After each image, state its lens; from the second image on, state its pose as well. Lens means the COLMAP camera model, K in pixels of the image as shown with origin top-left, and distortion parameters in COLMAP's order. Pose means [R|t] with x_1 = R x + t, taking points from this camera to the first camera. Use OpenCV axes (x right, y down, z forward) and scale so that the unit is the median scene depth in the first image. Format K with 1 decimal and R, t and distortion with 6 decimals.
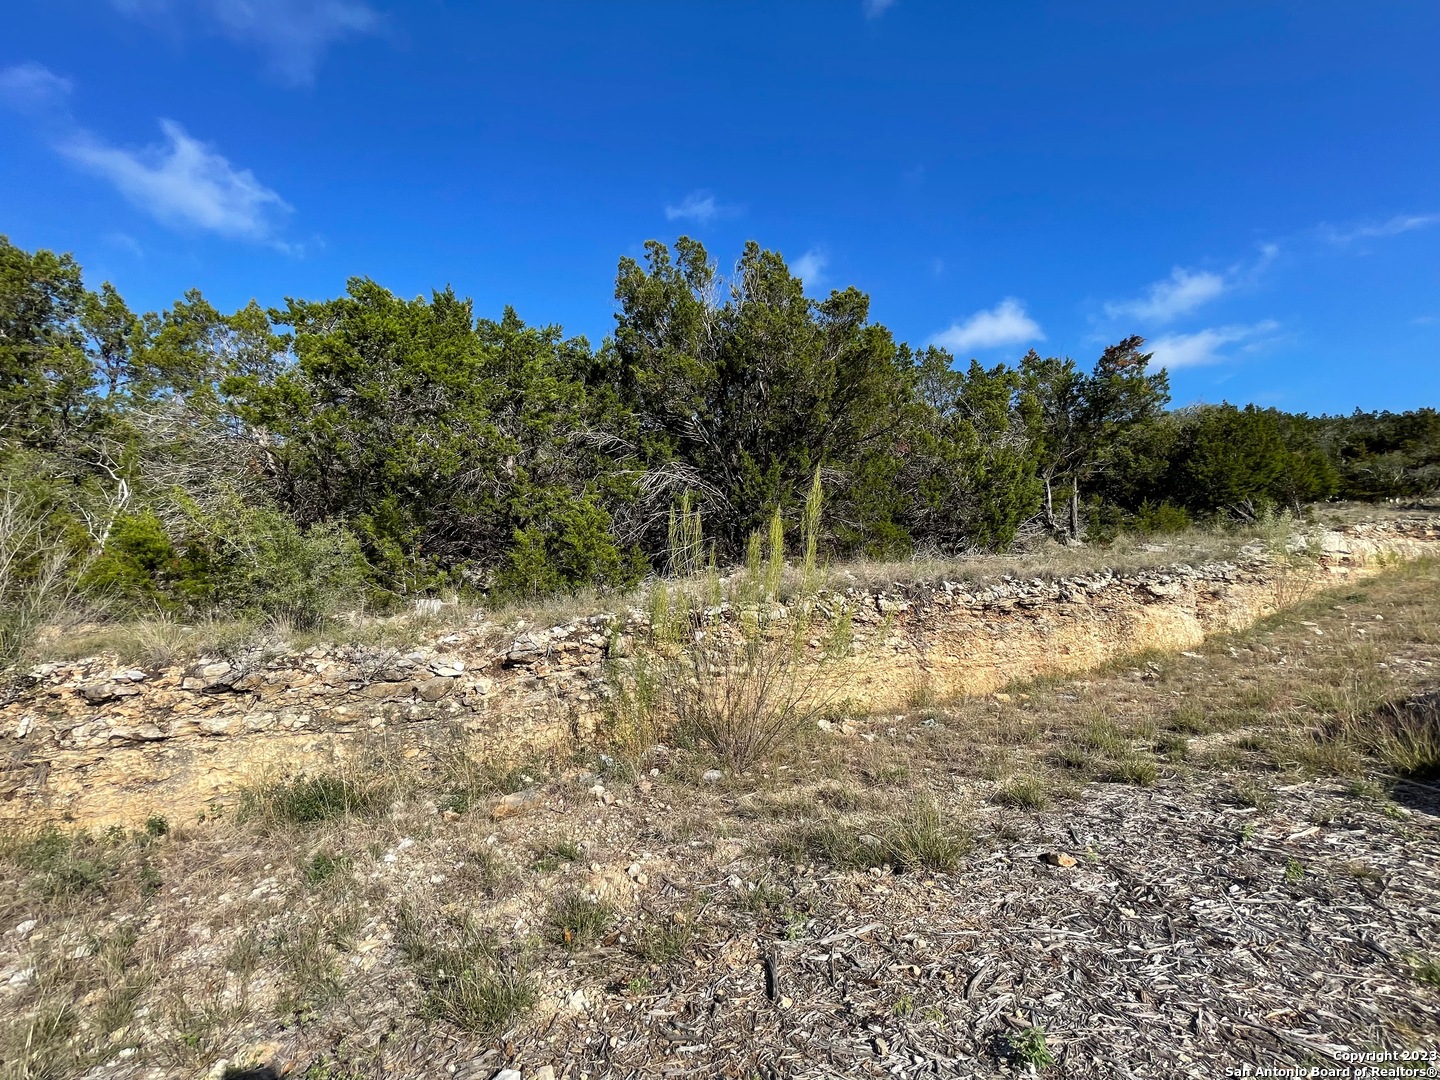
lens RADIAL K [[581.1, 0, 712.3], [0, 581.1, 540.7], [0, 0, 1]] dist [0.003616, 0.000484]
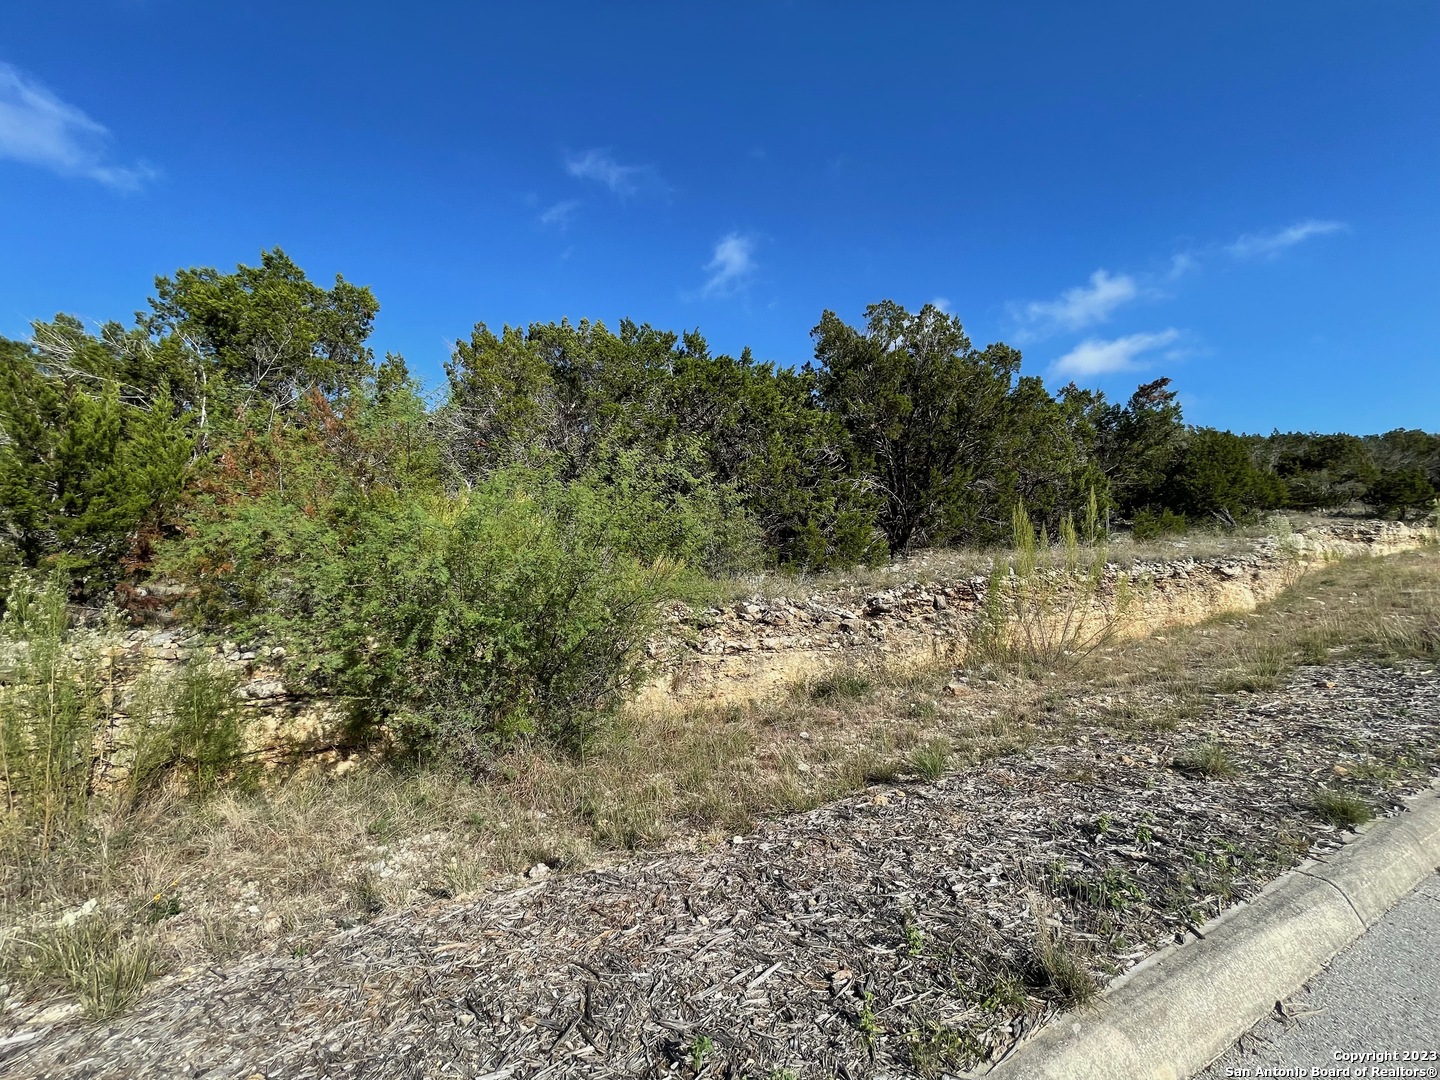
lens RADIAL K [[581.1, 0, 729.0], [0, 581.1, 540.8], [0, 0, 1]] dist [0.003616, 0.000484]
pose [[0.995192, 0.007336, 0.097669, -0.545058], [-0.007155, 0.999972, -0.002199, 0.021957], [-0.097683, 0.001489, 0.995216, -0.271366]]
